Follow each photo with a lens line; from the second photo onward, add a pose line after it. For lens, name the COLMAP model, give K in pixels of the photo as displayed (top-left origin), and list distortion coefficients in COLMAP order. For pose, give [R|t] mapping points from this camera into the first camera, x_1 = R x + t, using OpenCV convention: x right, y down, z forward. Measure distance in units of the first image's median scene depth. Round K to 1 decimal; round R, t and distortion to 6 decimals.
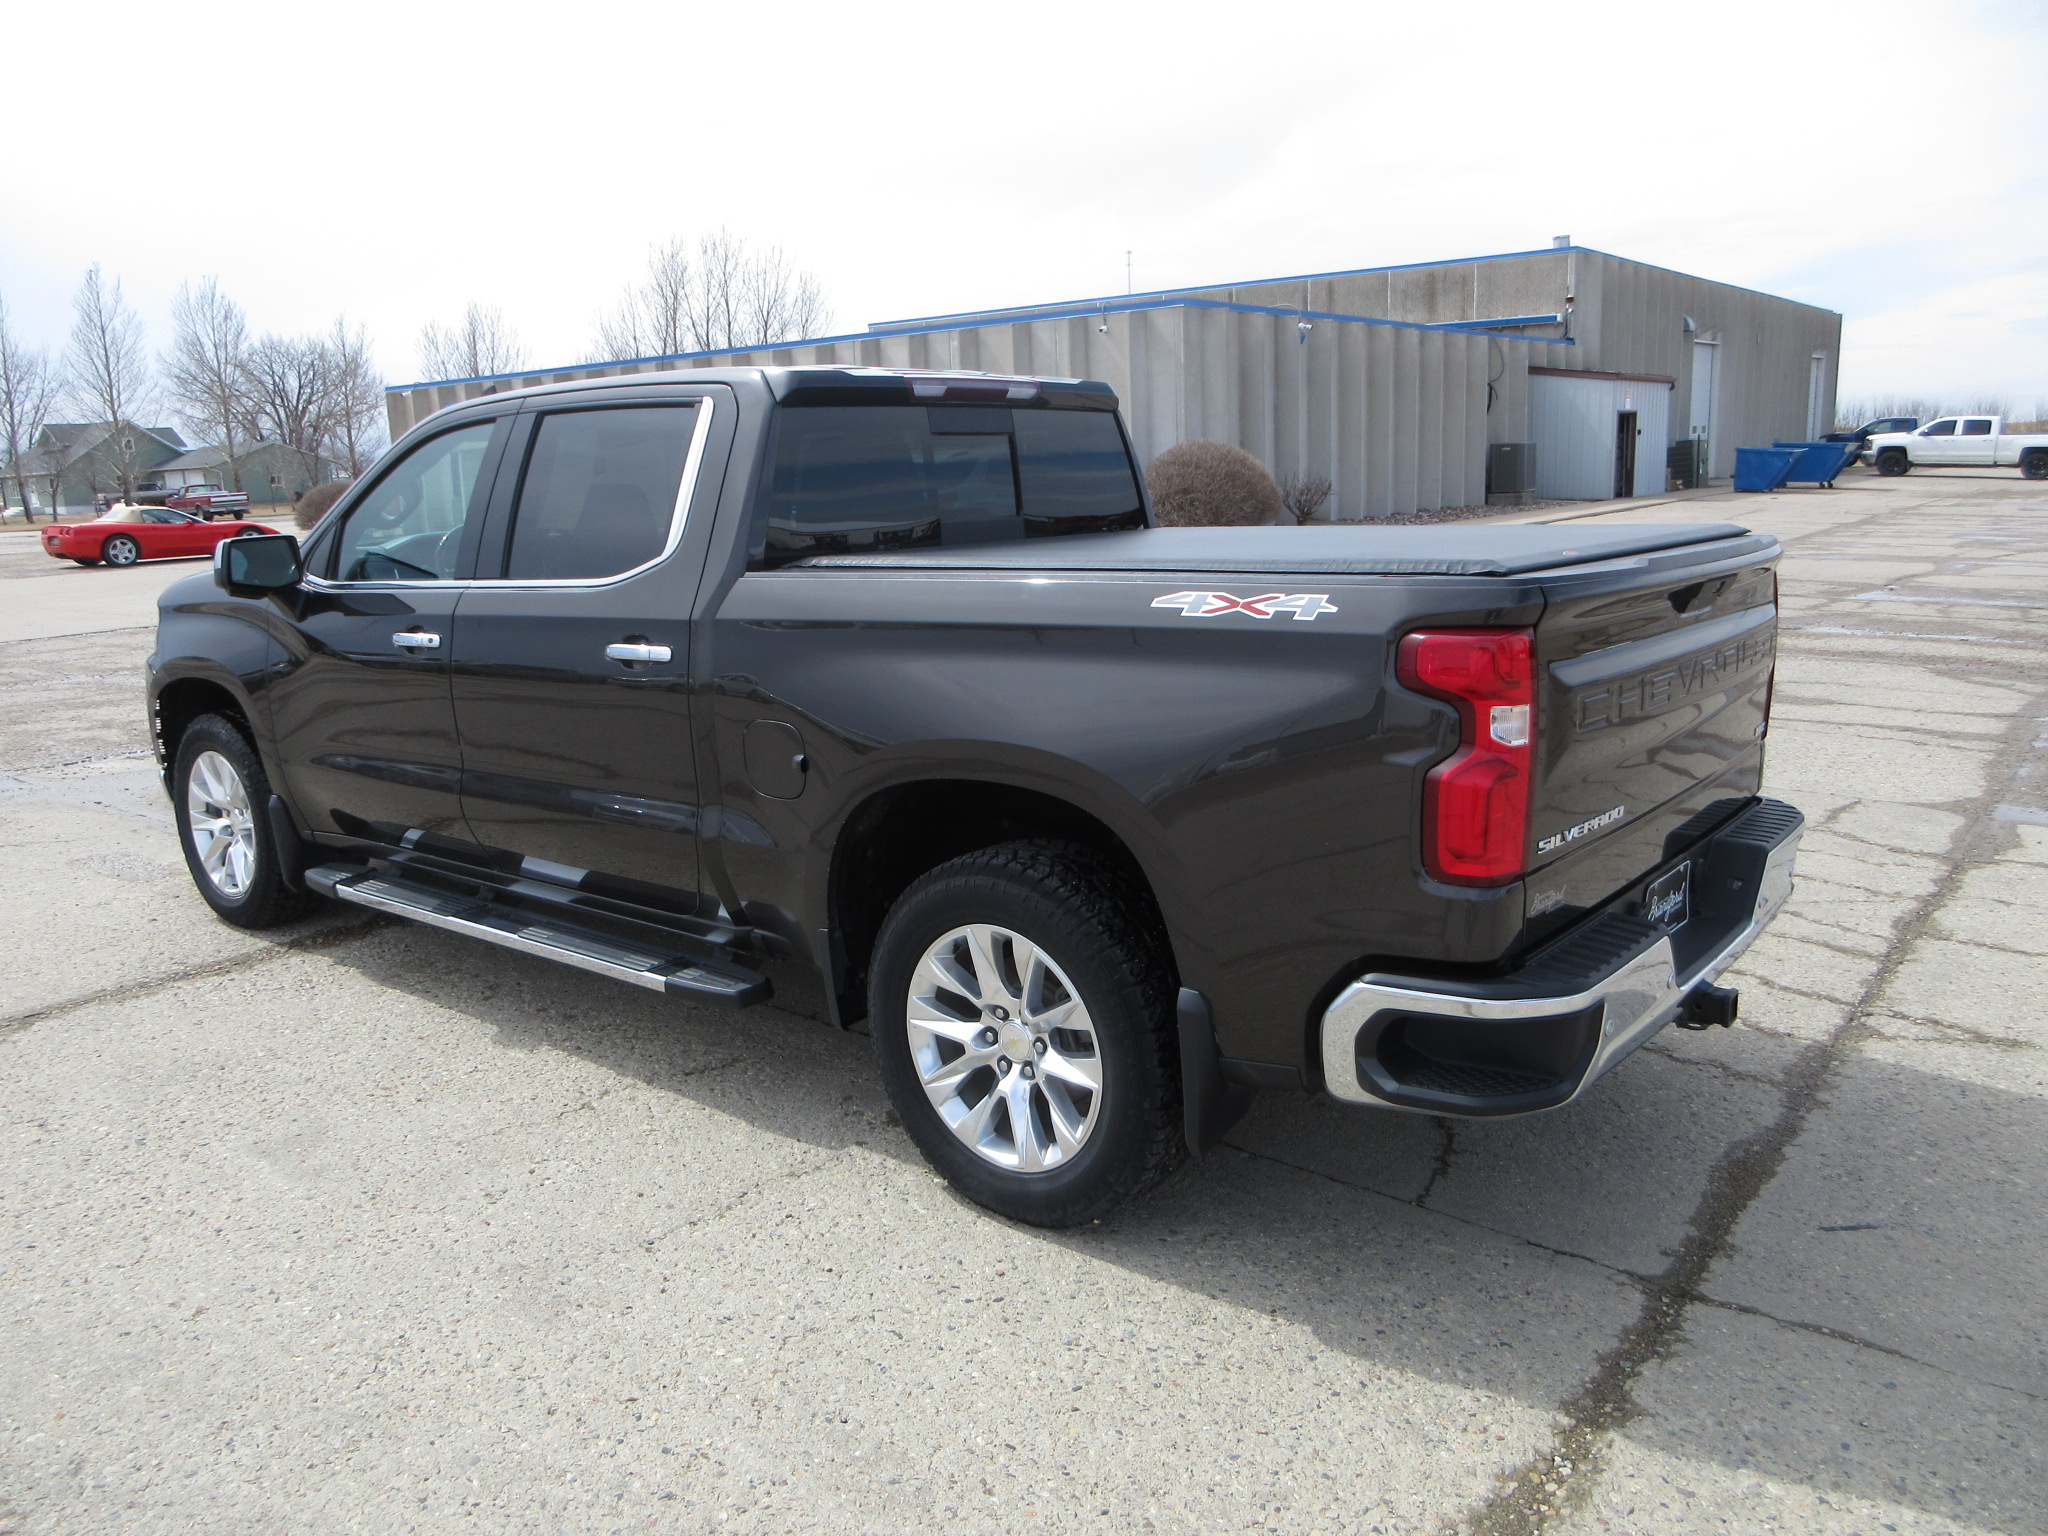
lens RADIAL K [[1502.2, 0, 1024.0], [0, 1502.2, 768.0], [0, 0, 1]] dist [-0.002950, 0.005260]
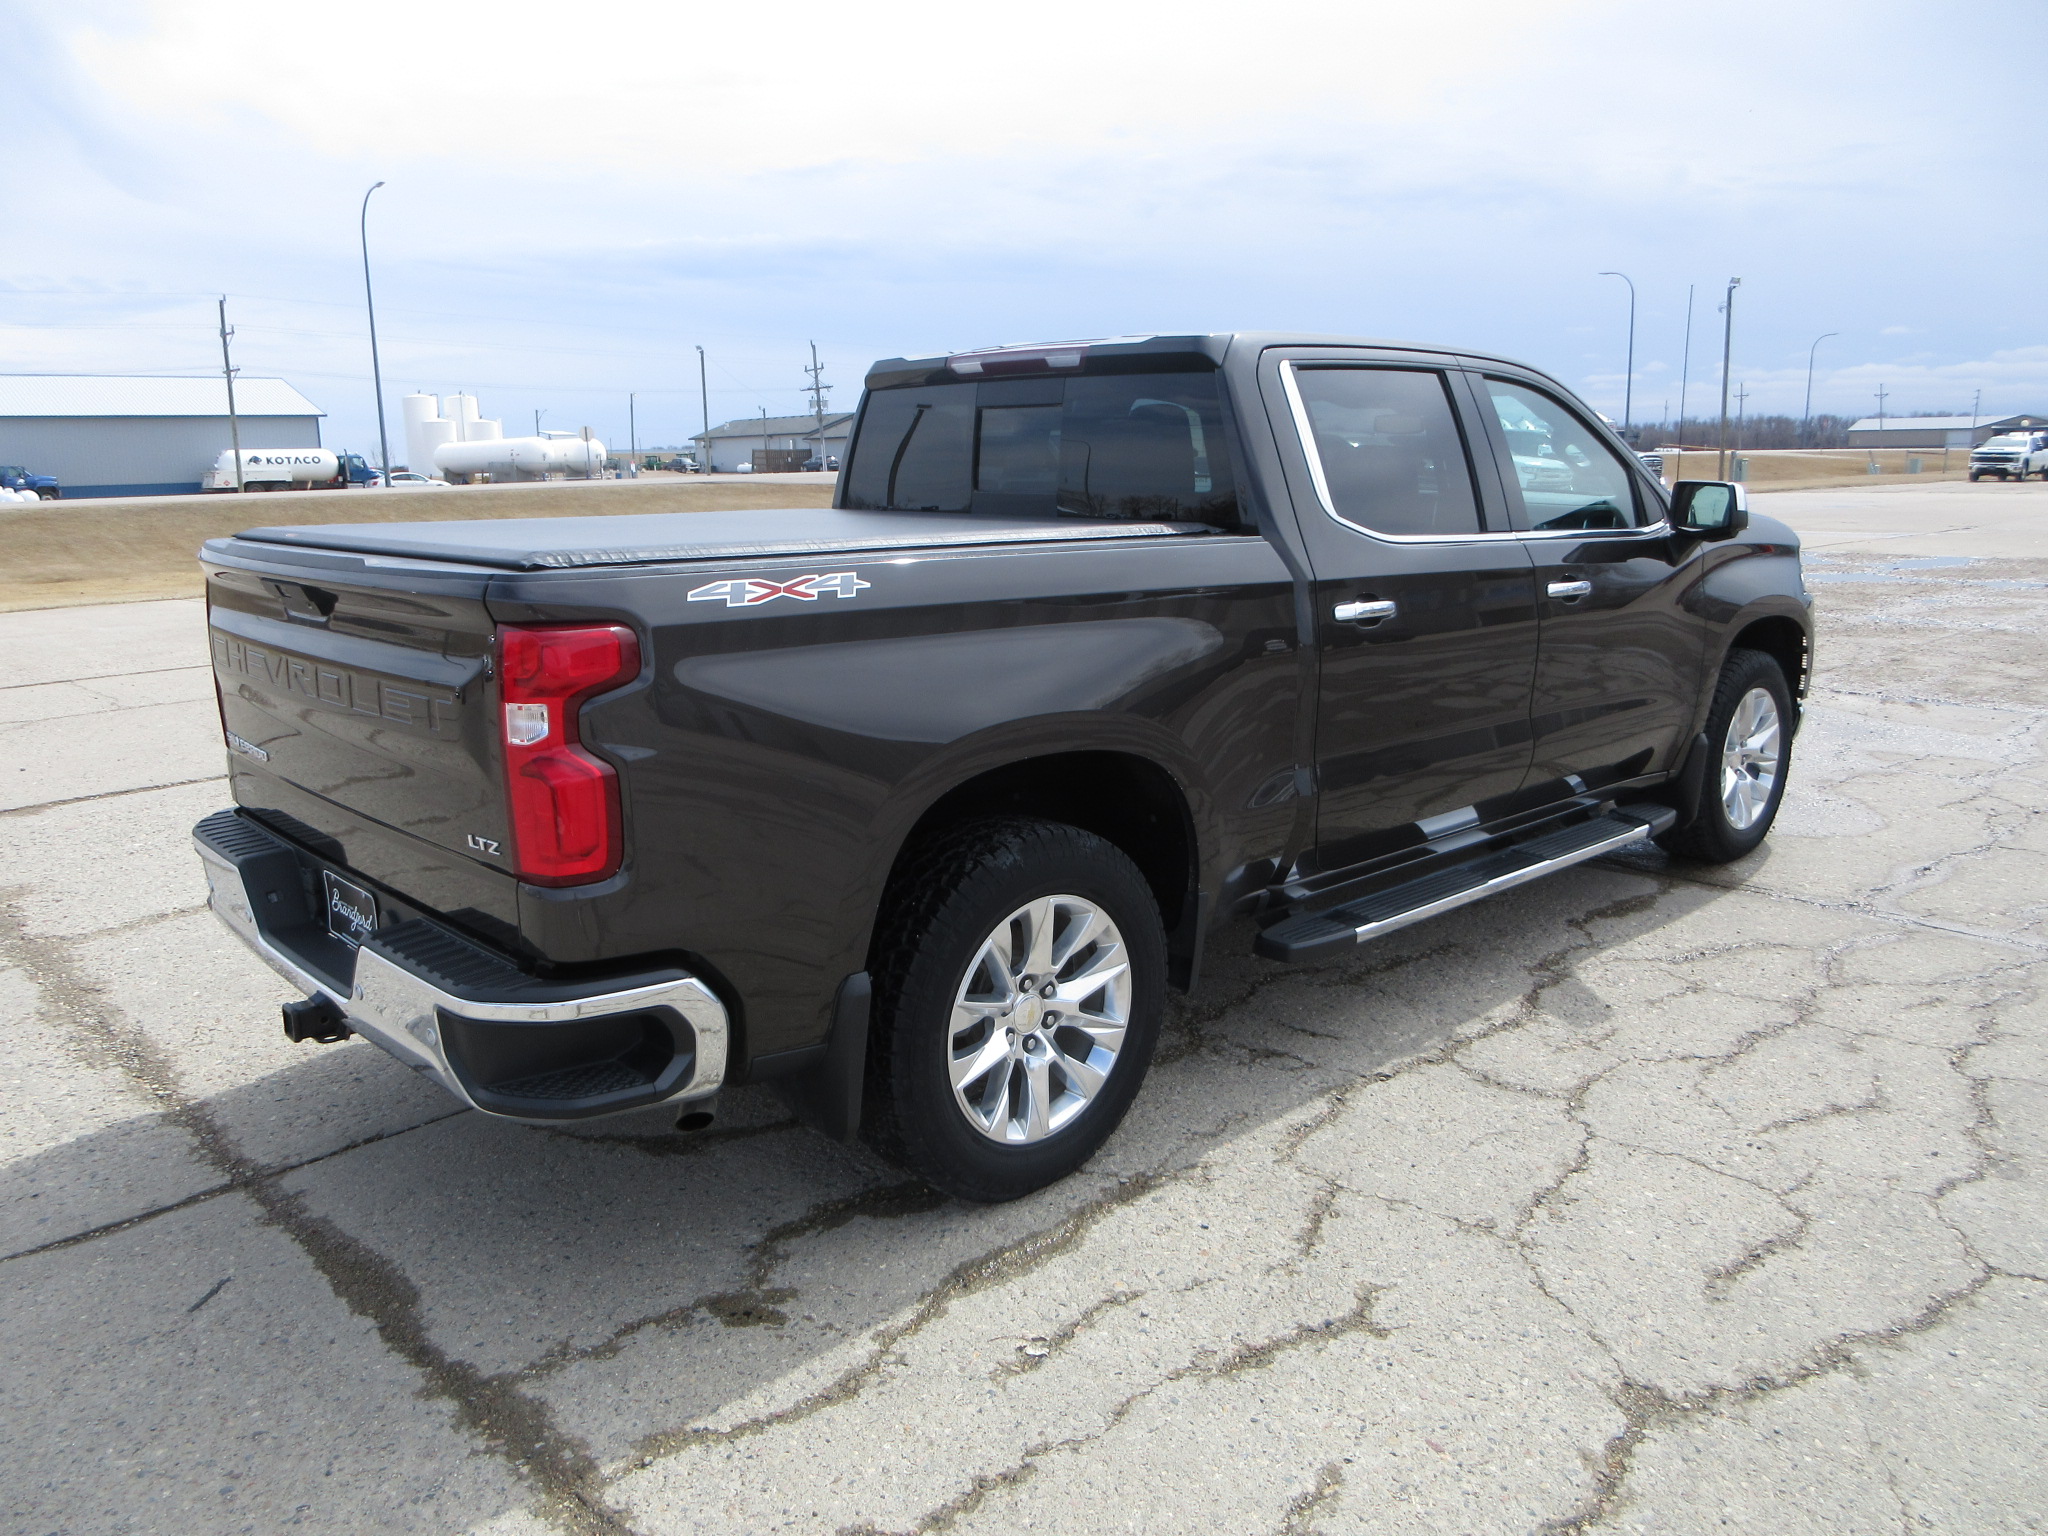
lens RADIAL K [[1576.9, 0, 1024.0], [0, 1576.9, 768.0], [0, 0, 1]] dist [-0.003320, 0.001541]
pose [[0.123220, -0.161037, 0.979226, -1.045773], [0.188650, 0.972554, 0.136201, -0.125338], [-0.974283, 0.167948, 0.150217, 0.837134]]
